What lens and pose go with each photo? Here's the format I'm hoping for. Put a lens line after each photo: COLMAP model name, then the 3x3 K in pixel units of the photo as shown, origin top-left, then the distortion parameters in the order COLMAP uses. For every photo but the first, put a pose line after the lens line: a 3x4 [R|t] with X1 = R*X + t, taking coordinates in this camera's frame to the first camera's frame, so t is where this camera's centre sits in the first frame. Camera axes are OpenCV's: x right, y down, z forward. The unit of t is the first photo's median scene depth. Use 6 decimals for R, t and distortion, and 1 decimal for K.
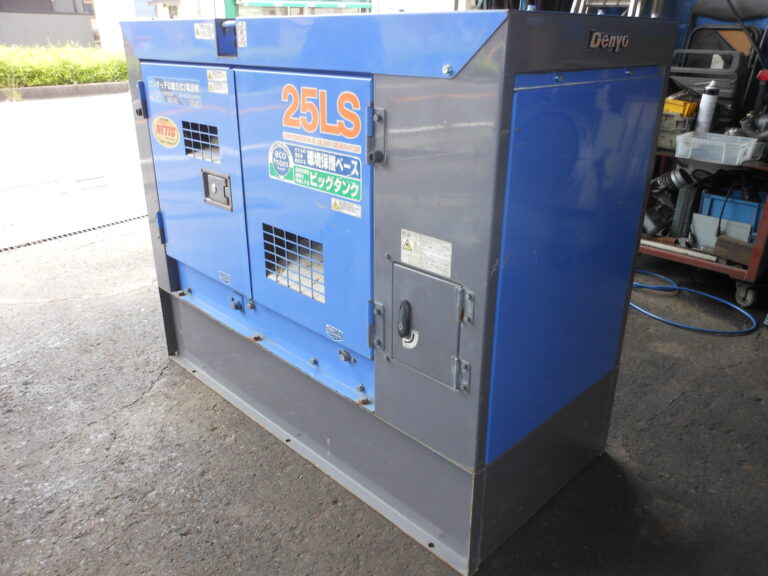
lens RADIAL K [[608.1, 0, 384.0], [0, 608.1, 288.0], [0, 0, 1]] dist [0.002054, 0.010218]
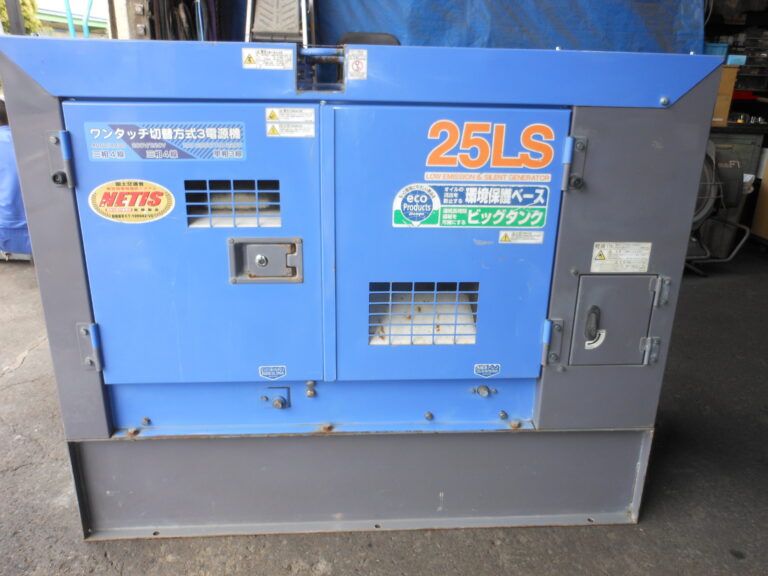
lens RADIAL K [[630.6, 0, 387.0], [0, 630.6, 316.4], [0, 0, 1]] dist [-0.032955, 0.005673]
pose [[0.651595, -0.261964, 0.711898, -0.955570], [0.273557, 0.956477, 0.101580, -0.167830], [-0.707525, 0.128556, 0.694897, 0.431010]]
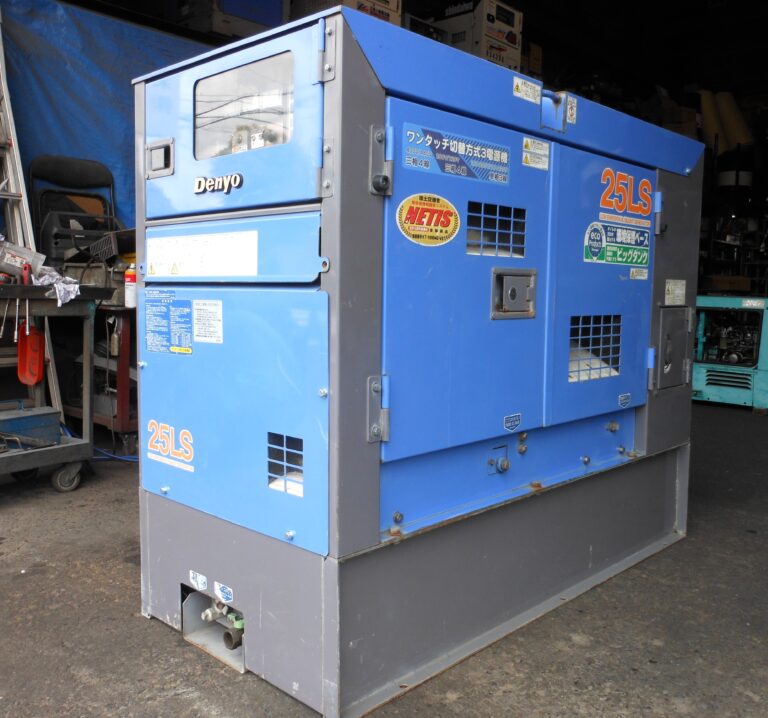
lens RADIAL K [[759.3, 0, 384.0], [0, 759.3, 359.0], [0, 0, 1]] dist [-0.010877, -0.003488]
pose [[-0.033448, -0.095562, 0.994861, -1.478534], [0.364802, 0.925572, 0.101171, -0.298964], [-0.930484, 0.366311, 0.003902, 1.464276]]
